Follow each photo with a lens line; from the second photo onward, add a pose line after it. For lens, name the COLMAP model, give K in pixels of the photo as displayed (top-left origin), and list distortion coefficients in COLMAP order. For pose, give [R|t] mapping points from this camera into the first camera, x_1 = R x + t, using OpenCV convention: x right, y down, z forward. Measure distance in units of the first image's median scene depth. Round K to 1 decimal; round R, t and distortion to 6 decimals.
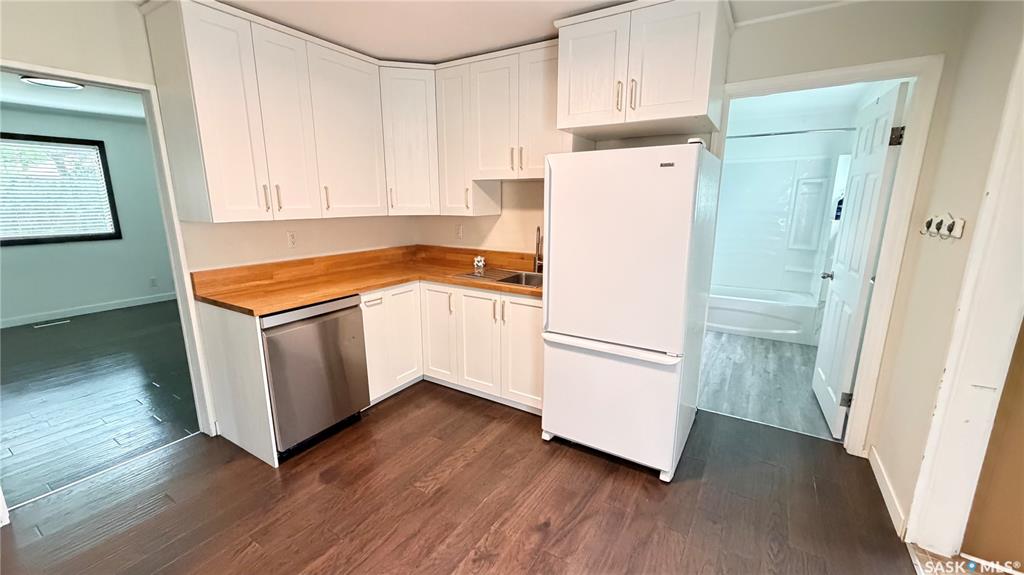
lens RADIAL K [[408.3, 0, 512.0], [0, 408.3, 287.5], [0, 0, 1]] dist [0.000883, 0.000244]
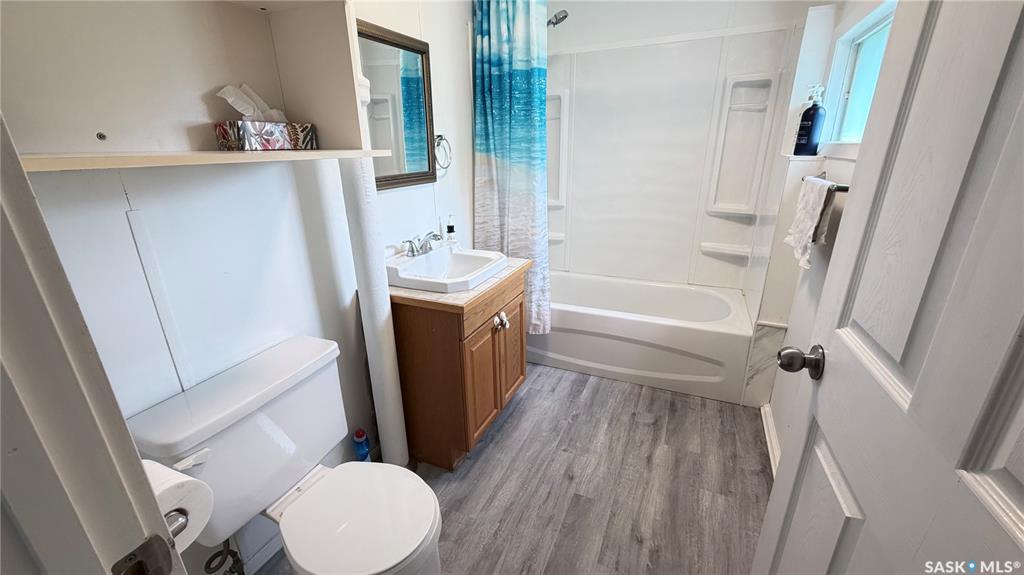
lens RADIAL K [[408.3, 0, 512.0], [0, 408.3, 287.5], [0, 0, 1]] dist [0.000883, 0.000244]
pose [[0.991150, -0.058168, 0.119320, 0.417604], [0.042664, 0.990777, 0.128610, -0.092403], [-0.125701, -0.122381, 0.984491, 0.577028]]
